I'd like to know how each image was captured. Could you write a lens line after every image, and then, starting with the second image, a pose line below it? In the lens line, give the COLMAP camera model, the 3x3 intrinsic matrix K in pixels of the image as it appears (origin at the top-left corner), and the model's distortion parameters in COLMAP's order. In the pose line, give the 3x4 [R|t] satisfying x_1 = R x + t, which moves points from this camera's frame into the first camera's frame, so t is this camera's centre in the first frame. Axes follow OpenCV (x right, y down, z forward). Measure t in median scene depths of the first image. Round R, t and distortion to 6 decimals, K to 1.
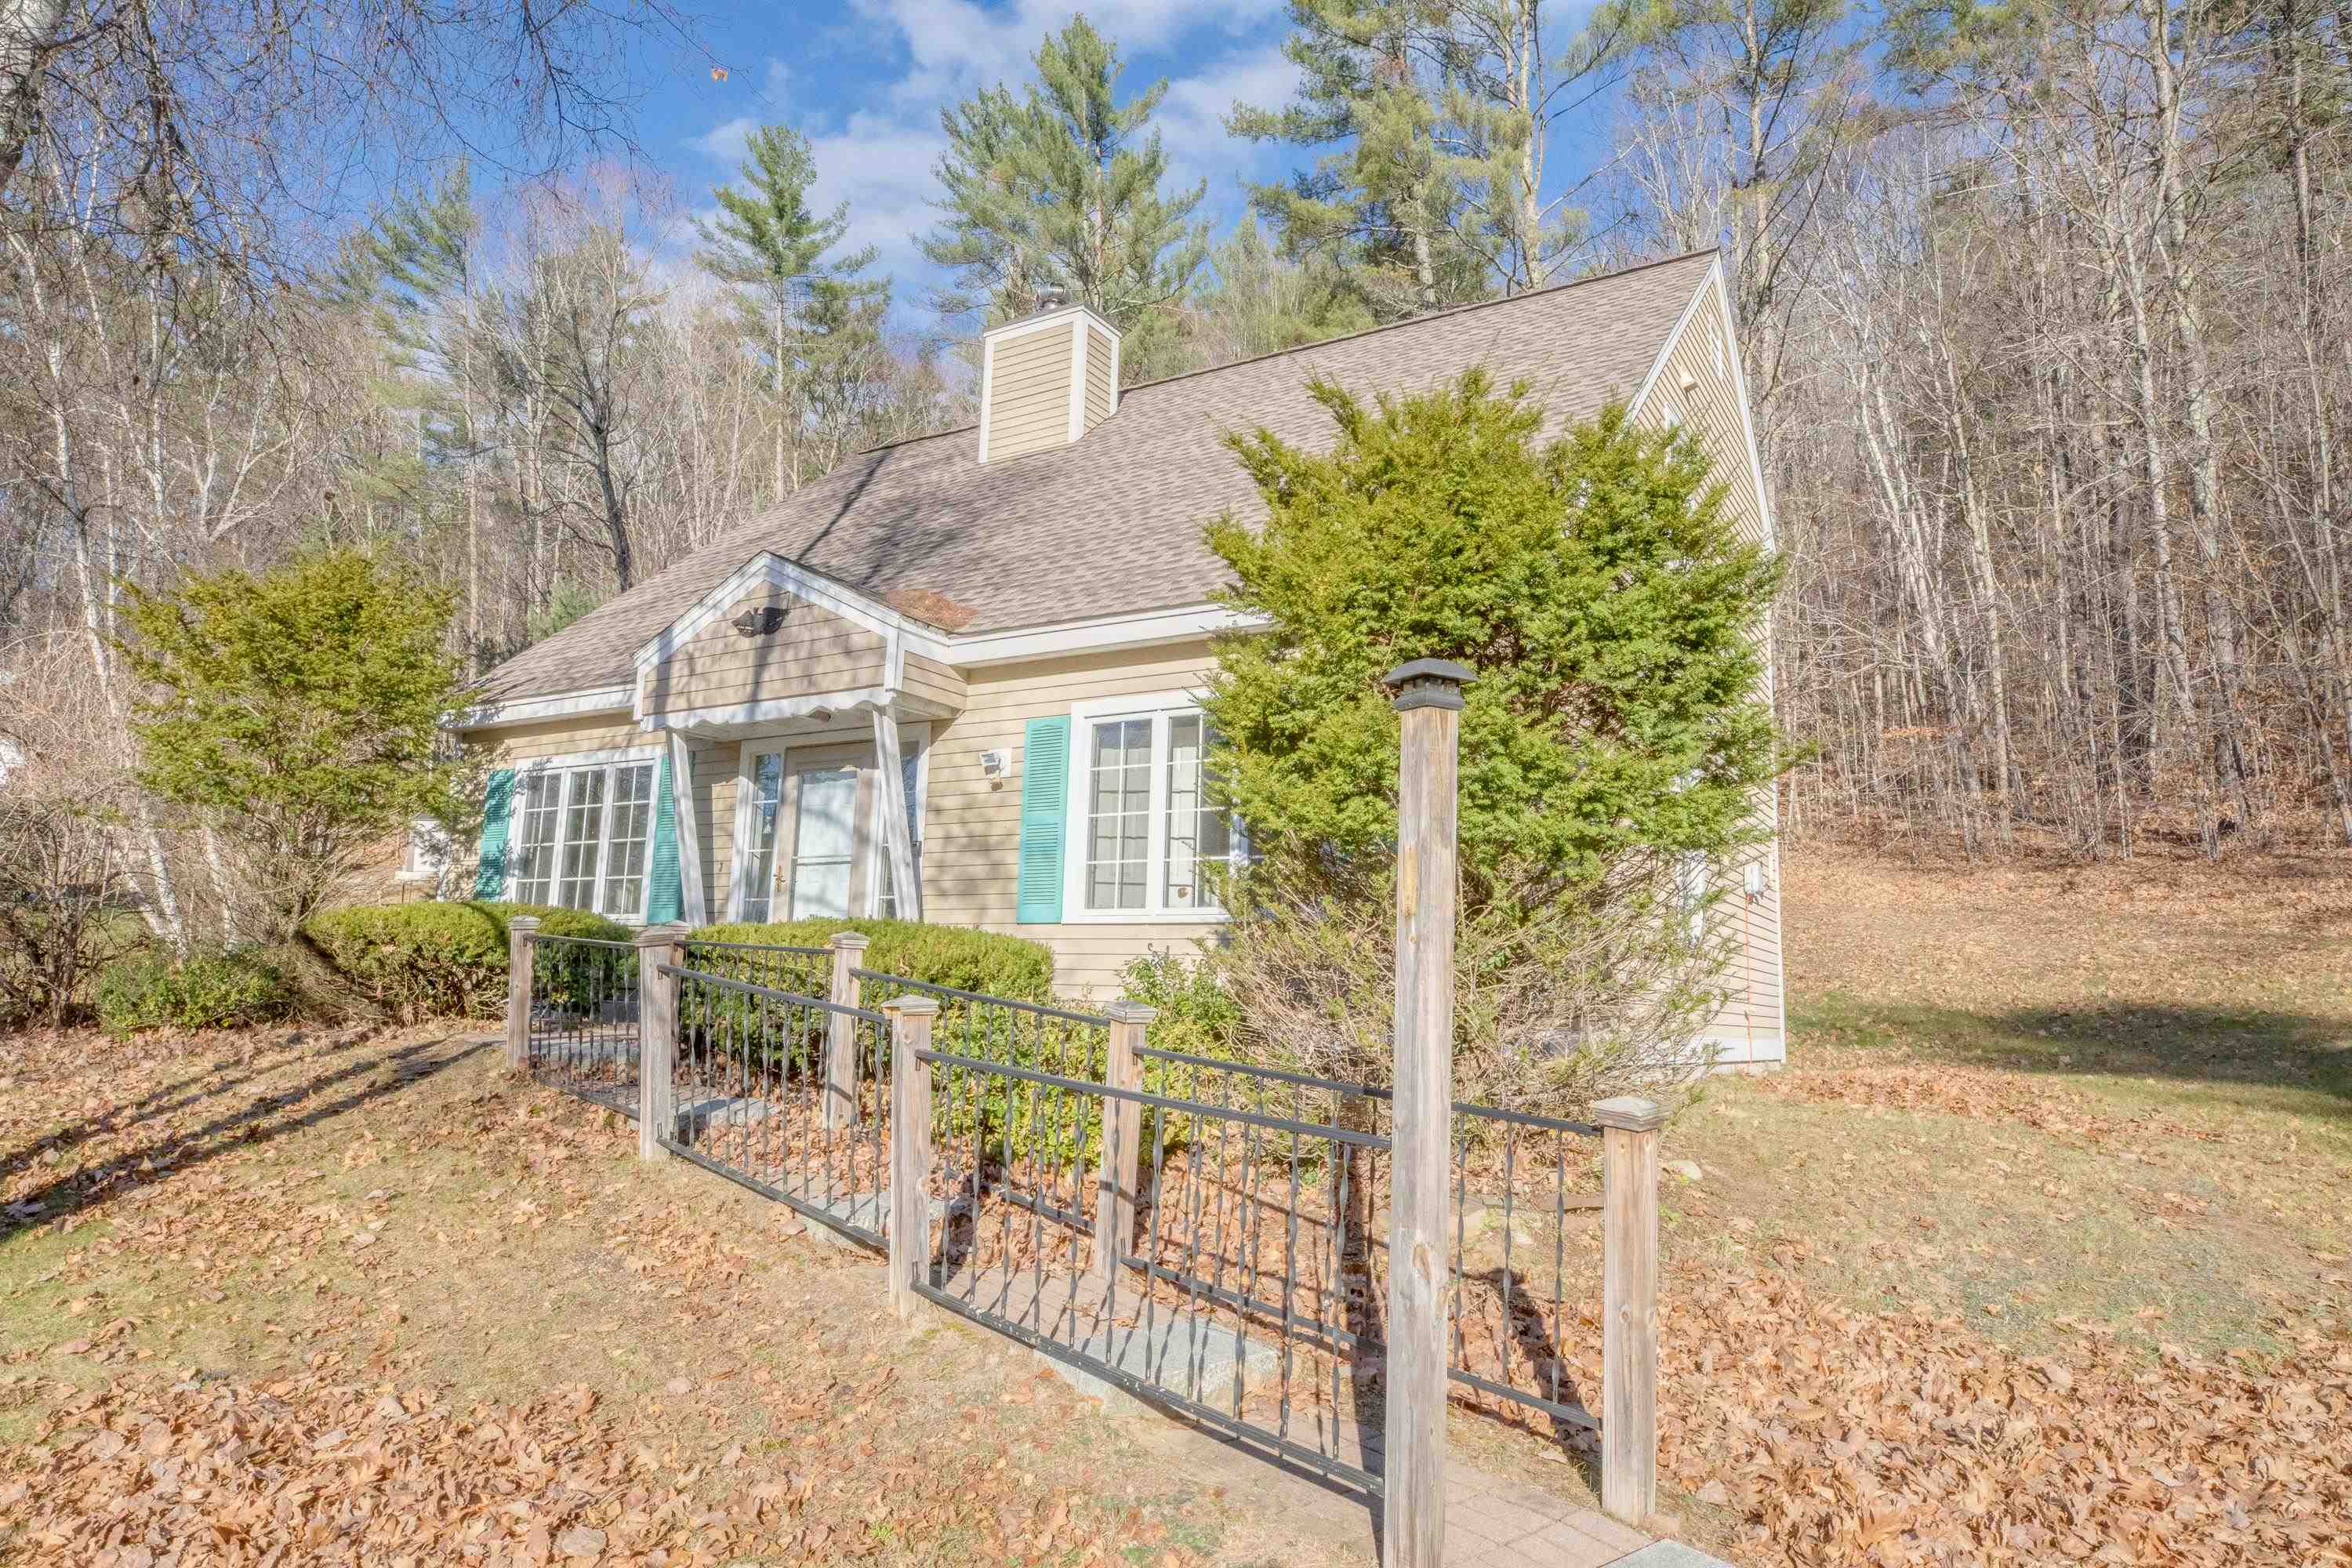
lens RADIAL K [[1178.5, 0, 1176.0], [0, 1178.5, 784.0], [0, 0, 1]] dist [-0.051097, 0.000271]
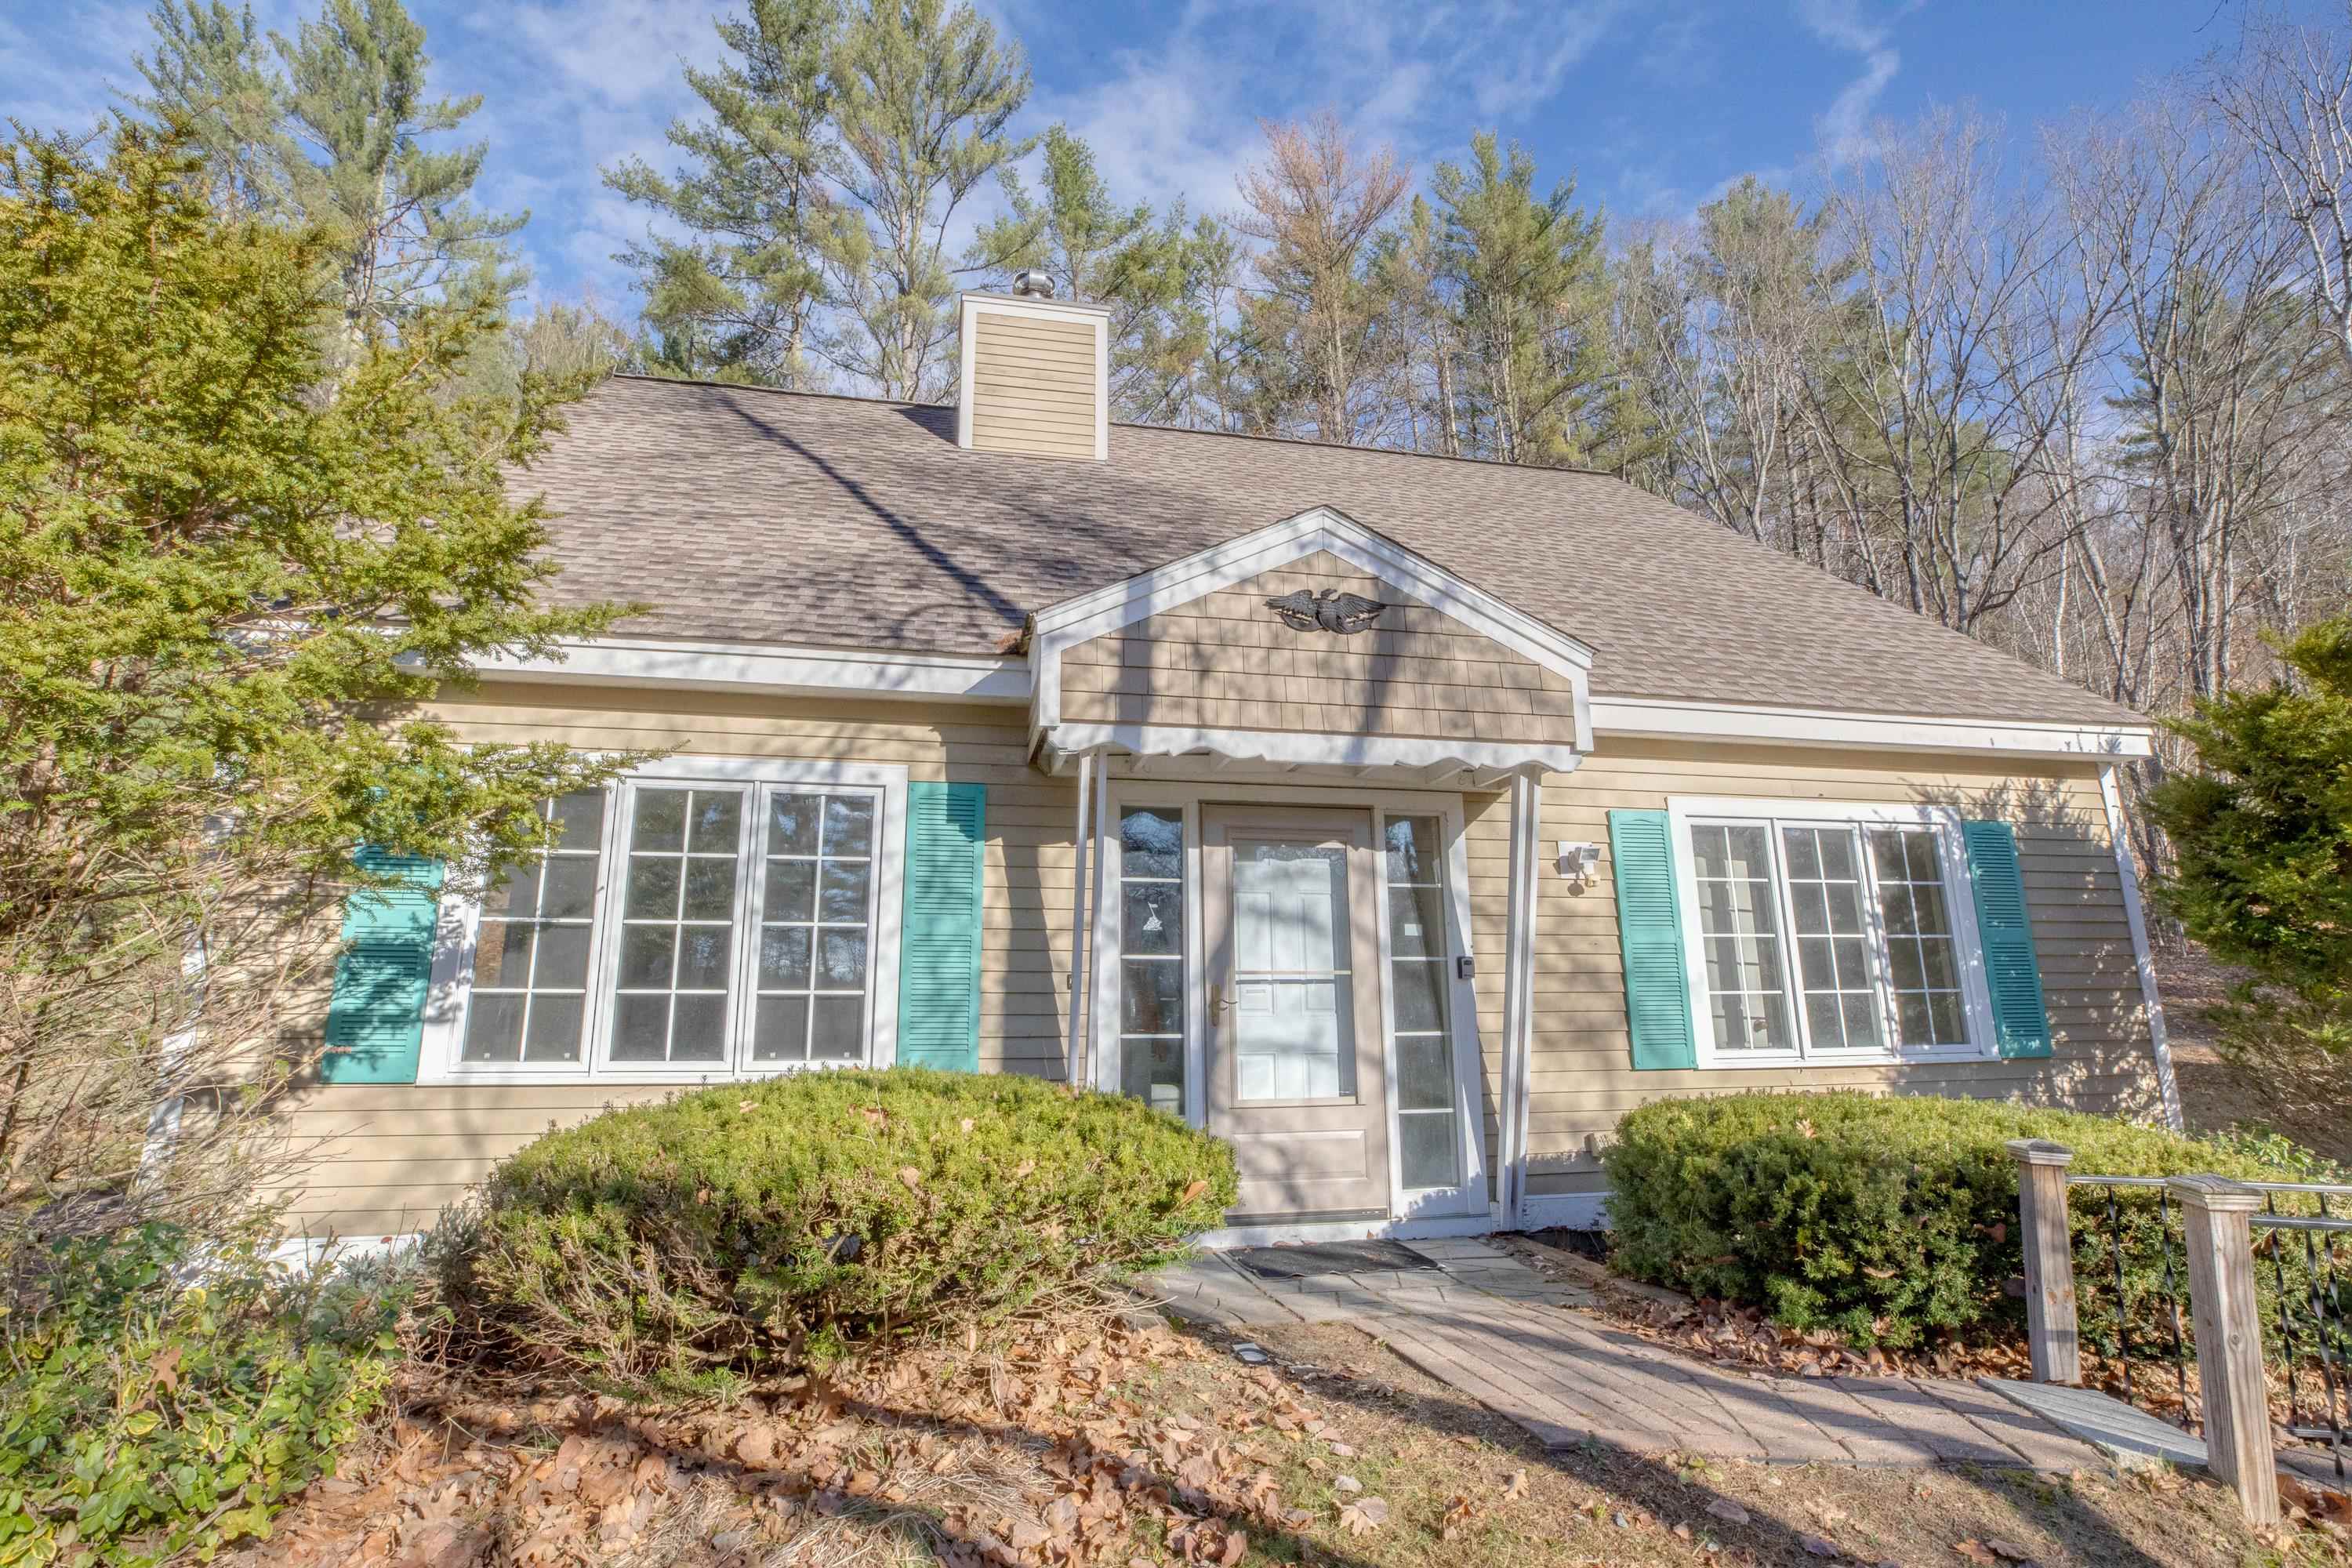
lens RADIAL K [[1178.5, 0, 1176.0], [0, 1178.5, 784.0], [0, 0, 1]] dist [-0.051097, 0.000271]
pose [[0.778153, 0.109857, 0.618392, -0.793981], [-0.079392, 0.993891, -0.076661, 0.012013], [-0.623036, 0.010559, 0.782122, 0.527824]]
